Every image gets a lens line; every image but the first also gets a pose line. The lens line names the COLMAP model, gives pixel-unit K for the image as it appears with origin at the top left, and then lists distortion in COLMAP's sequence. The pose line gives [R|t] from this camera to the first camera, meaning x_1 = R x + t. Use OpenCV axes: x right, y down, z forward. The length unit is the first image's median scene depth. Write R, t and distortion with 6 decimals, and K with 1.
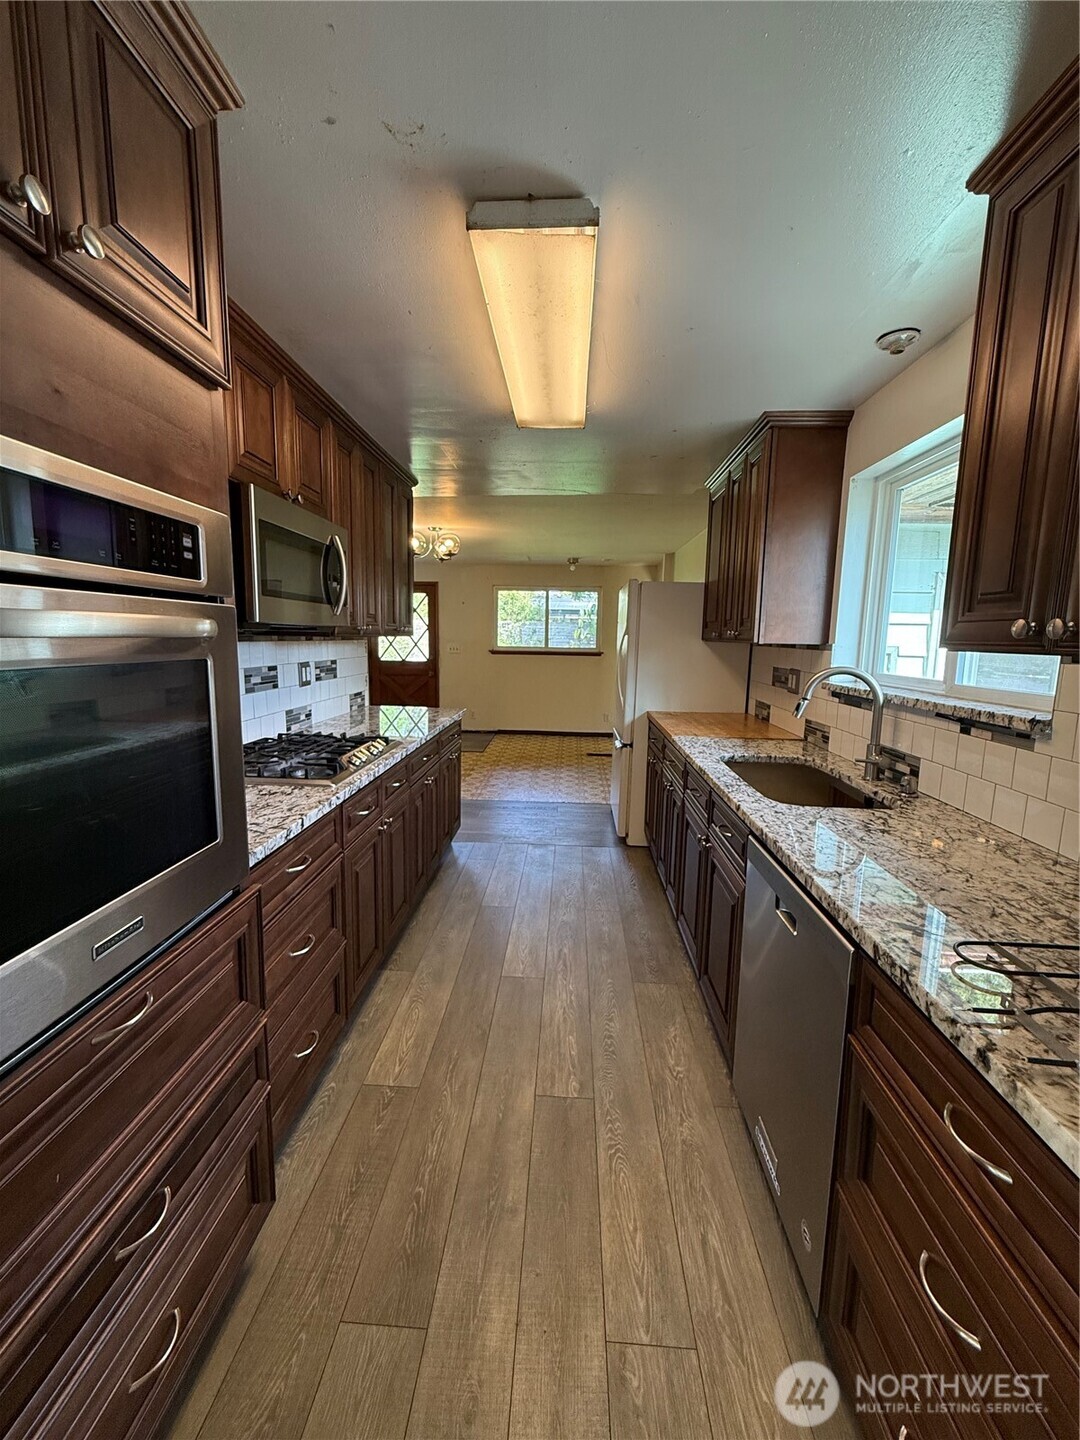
lens RADIAL K [[574.8, 0, 540.6], [0, 574.8, 715.1], [0, 0, 1]] dist [0.001509, 0.000035]
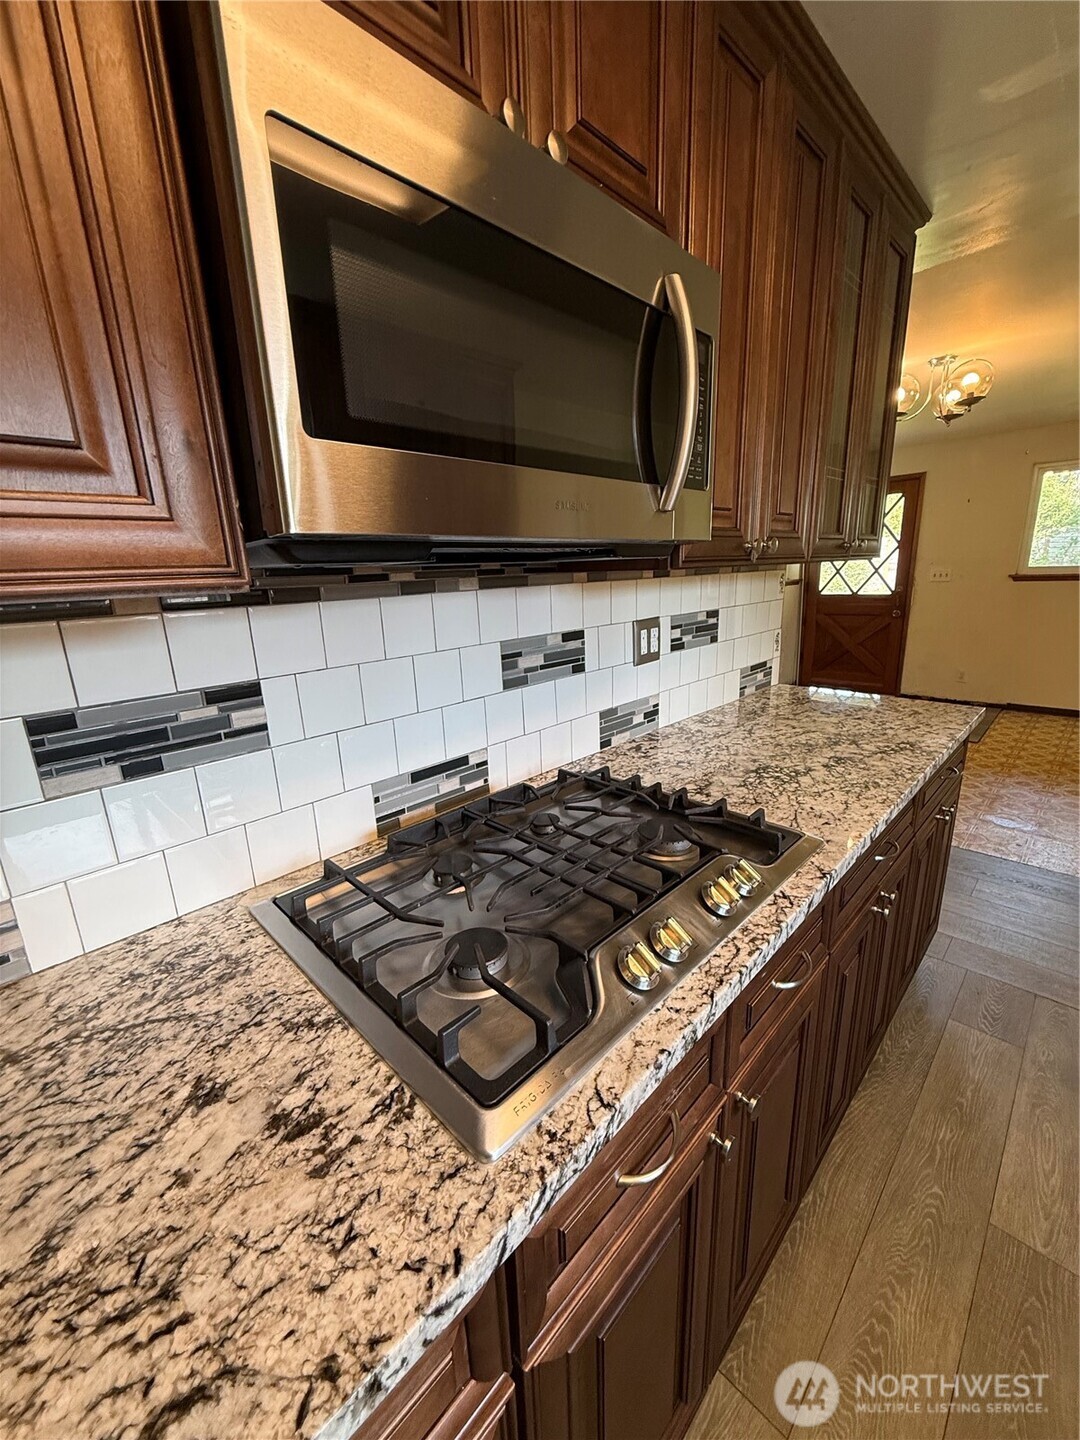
lens RADIAL K [[574.8, 0, 540.6], [0, 574.8, 715.1], [0, 0, 1]] dist [0.001509, 0.000035]
pose [[0.746815, 0.121023, -0.653927, -0.117605], [-0.041603, 0.989878, 0.135685, -0.069493], [0.663729, -0.074126, 0.744291, 0.508678]]
